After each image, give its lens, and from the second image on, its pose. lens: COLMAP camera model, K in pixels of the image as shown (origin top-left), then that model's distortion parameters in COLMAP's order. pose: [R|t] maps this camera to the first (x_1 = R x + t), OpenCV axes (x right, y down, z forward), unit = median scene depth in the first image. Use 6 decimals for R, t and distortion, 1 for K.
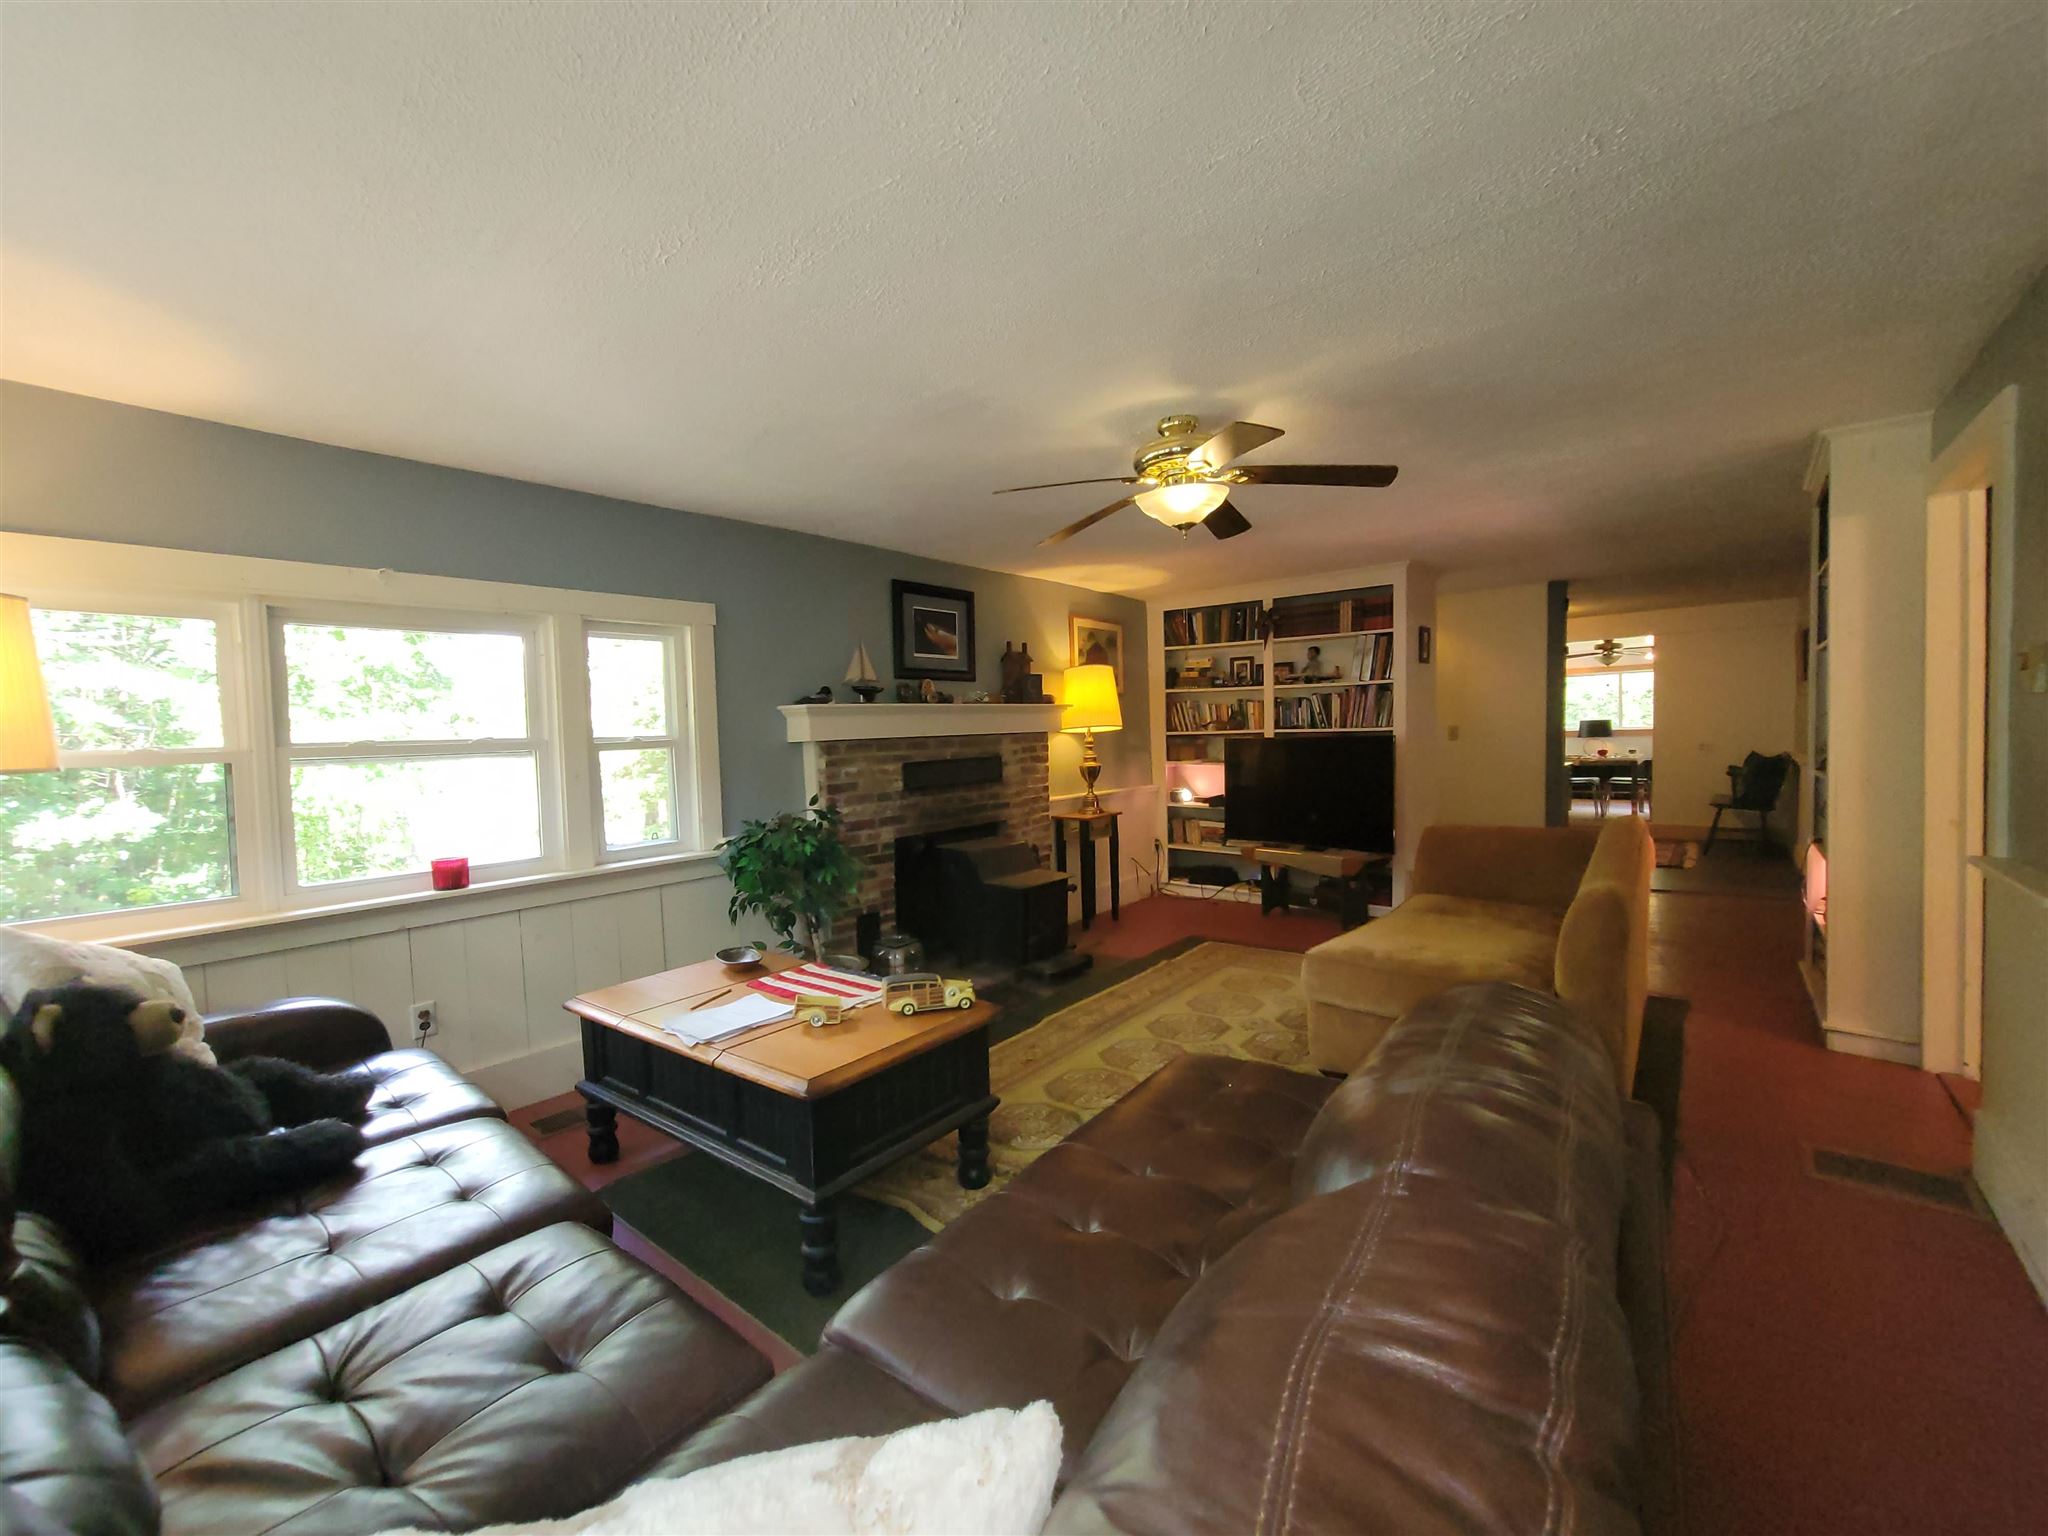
lens RADIAL K [[843.3, 0, 1023.9], [0, 843.3, 767.5], [0, 0, 1]] dist [-0.005503, 0.002170]
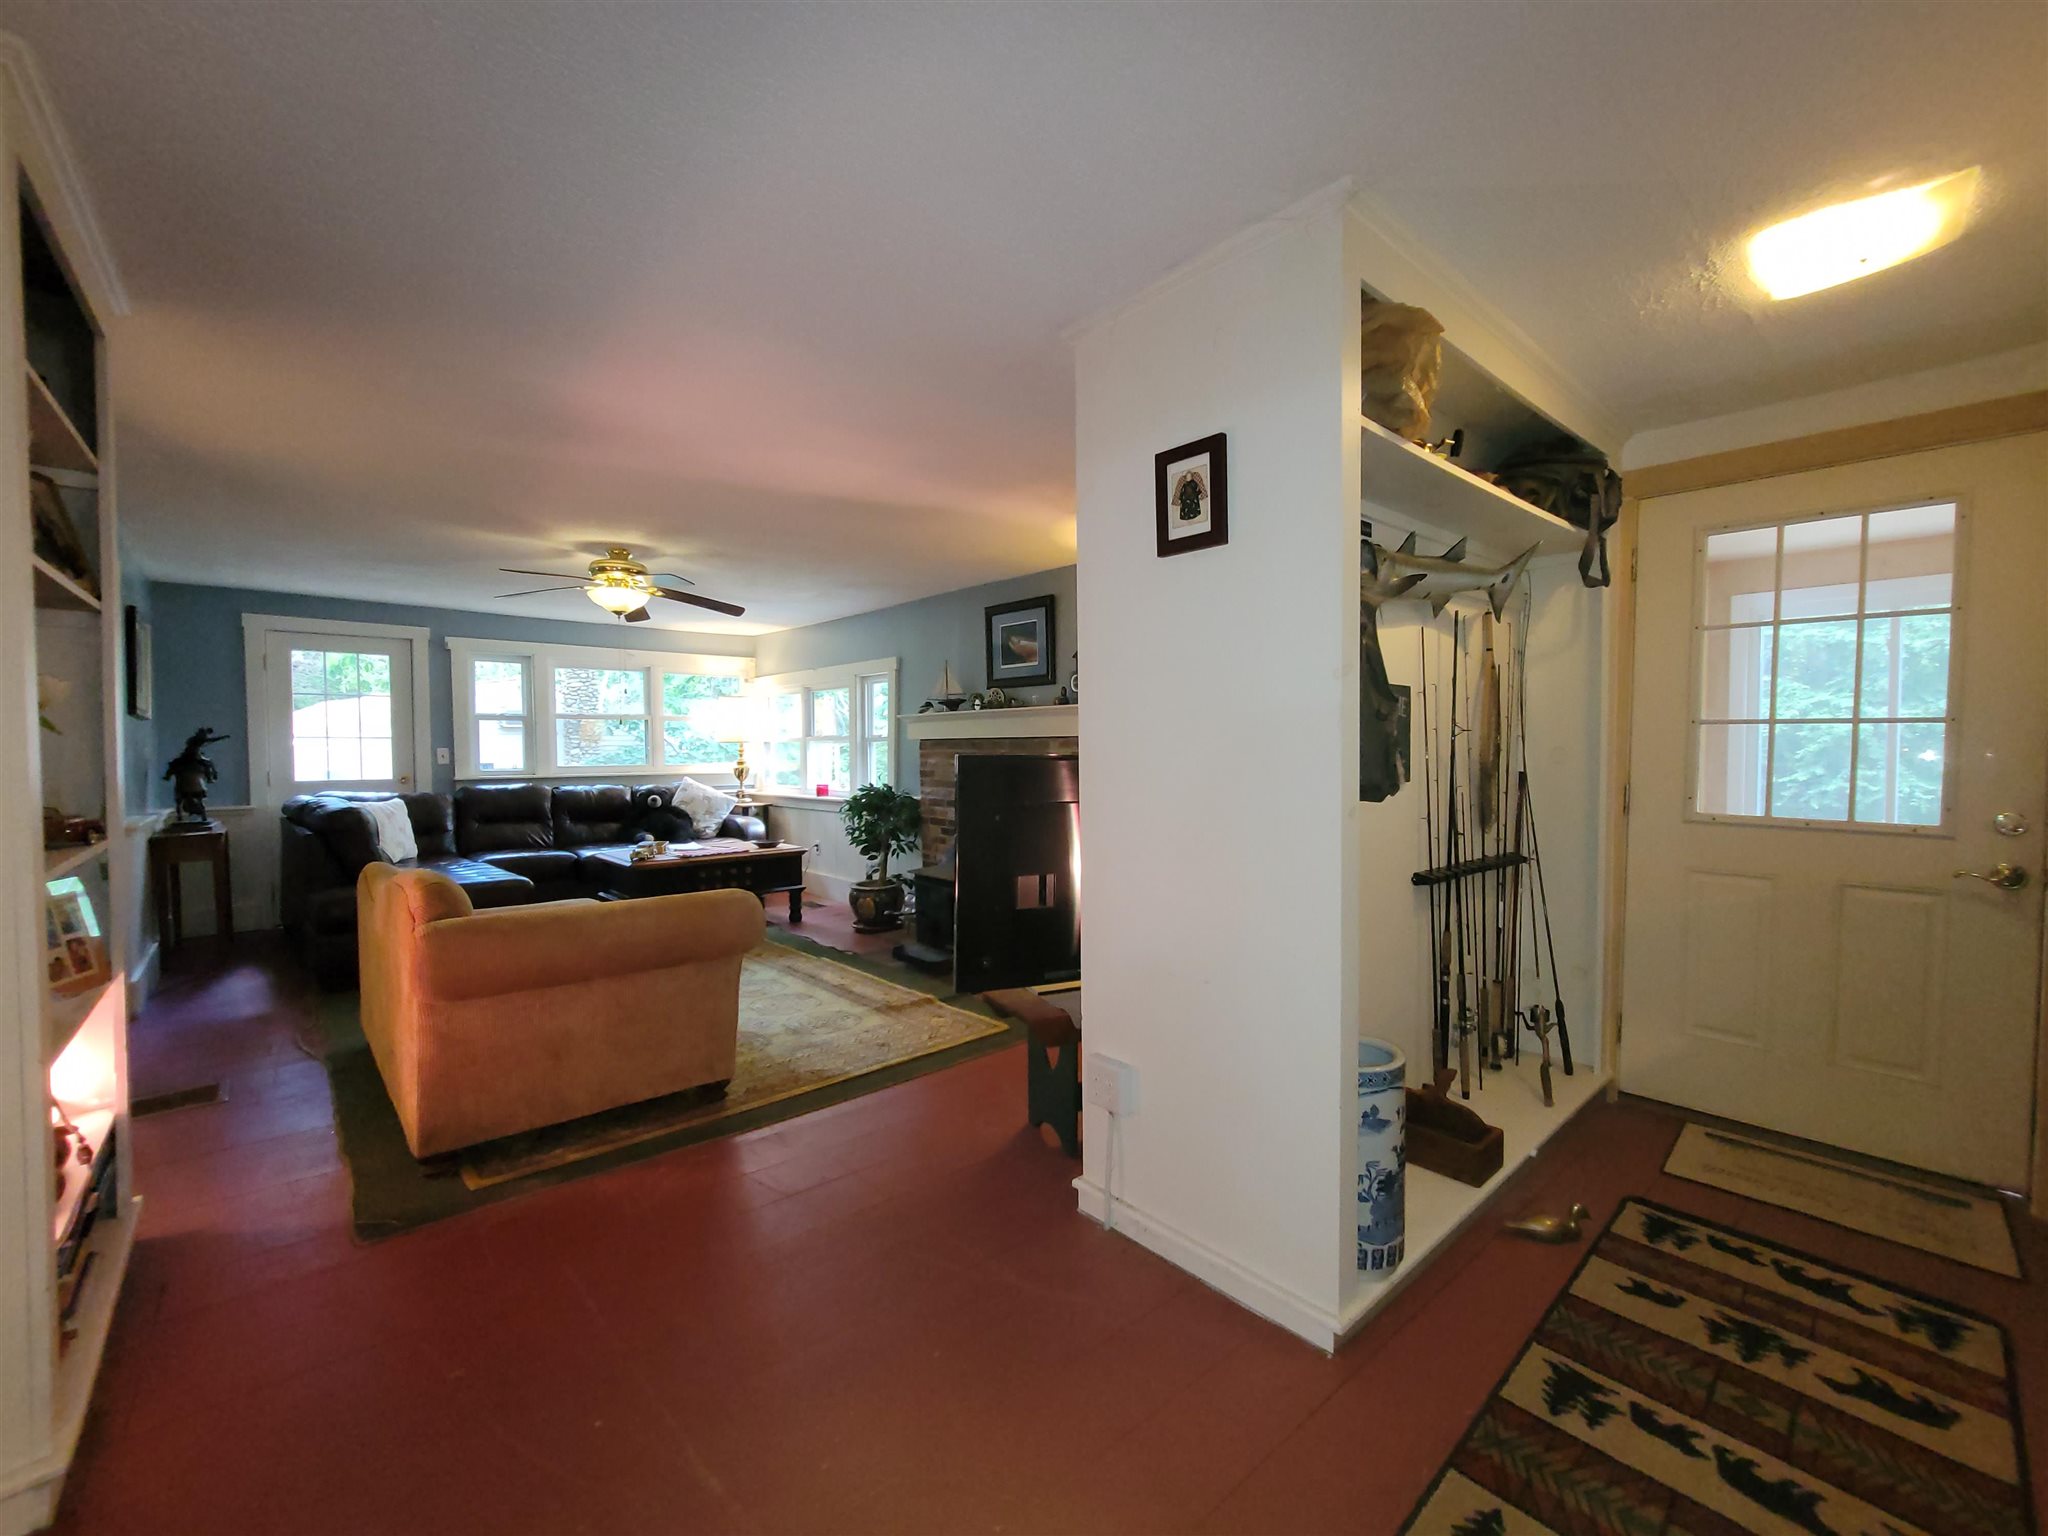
lens RADIAL K [[843.3, 0, 1018.6], [0, 843.3, 776.0], [0, 0, 1]] dist [-0.005503, 0.002170]
pose [[-0.172736, 0.057898, -0.983265, 1.019957], [-0.042454, 0.996906, 0.066159, -0.063517], [0.984053, 0.053172, -0.169743, 1.244037]]
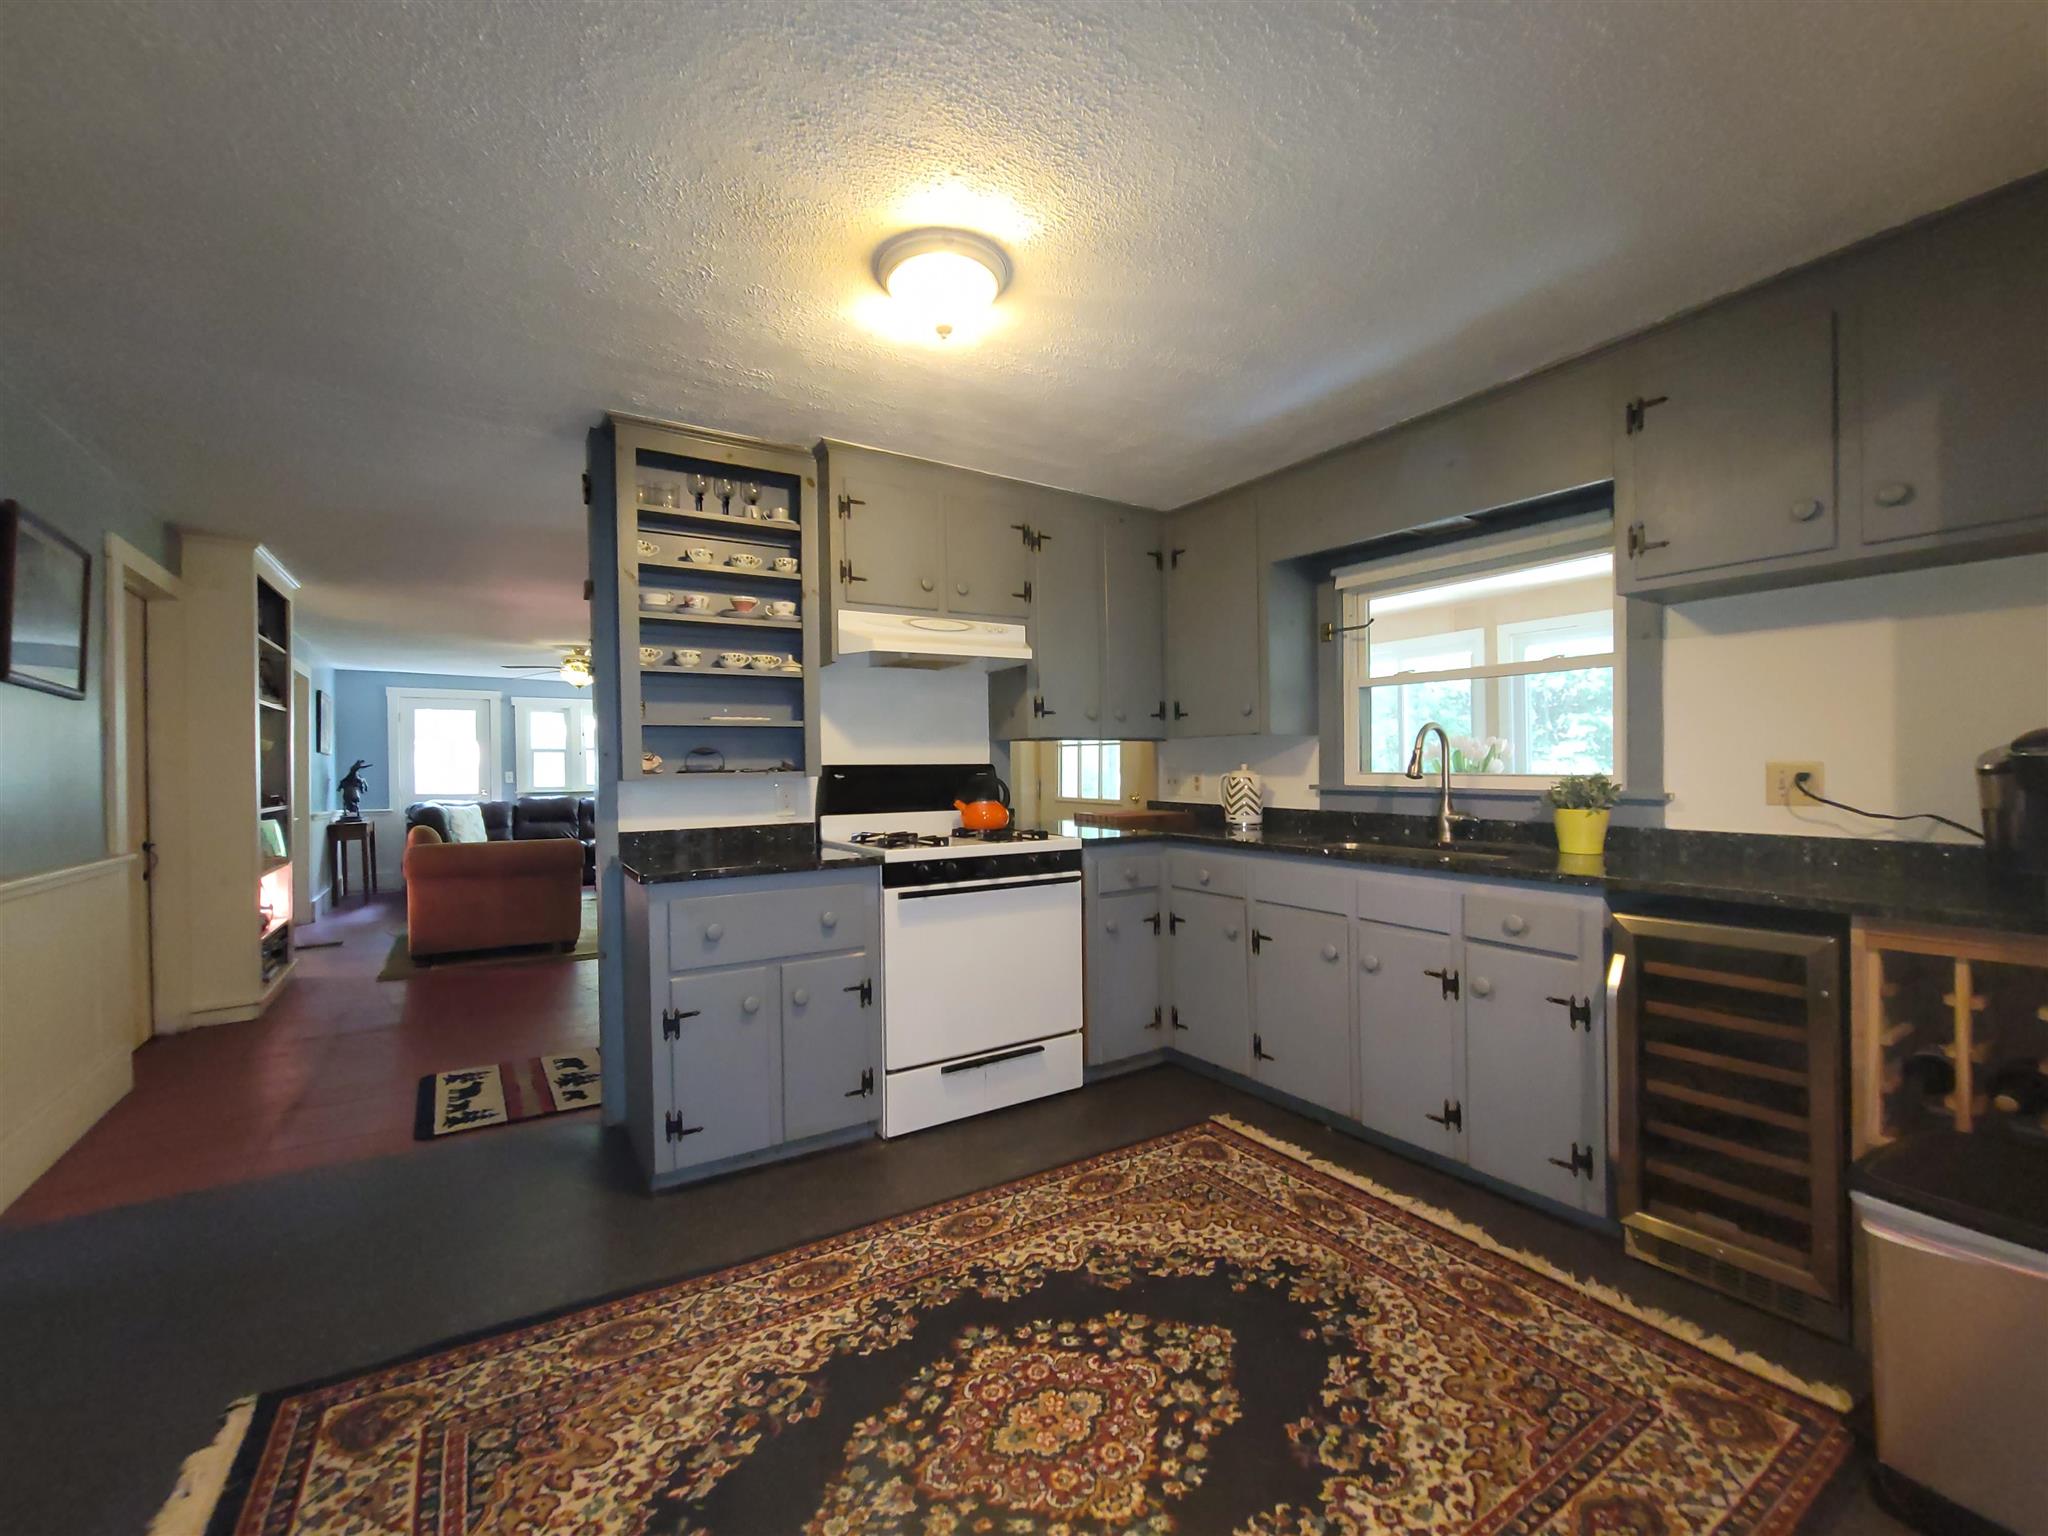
lens RADIAL K [[843.3, 0, 1024.1], [0, 843.3, 766.9], [0, 0, 1]] dist [-0.005503, 0.002170]
pose [[-0.309924, 0.022251, -0.950501, 1.393498], [-0.027500, 0.999098, 0.032356, -0.090748], [0.950363, 0.036166, -0.309033, 1.919883]]
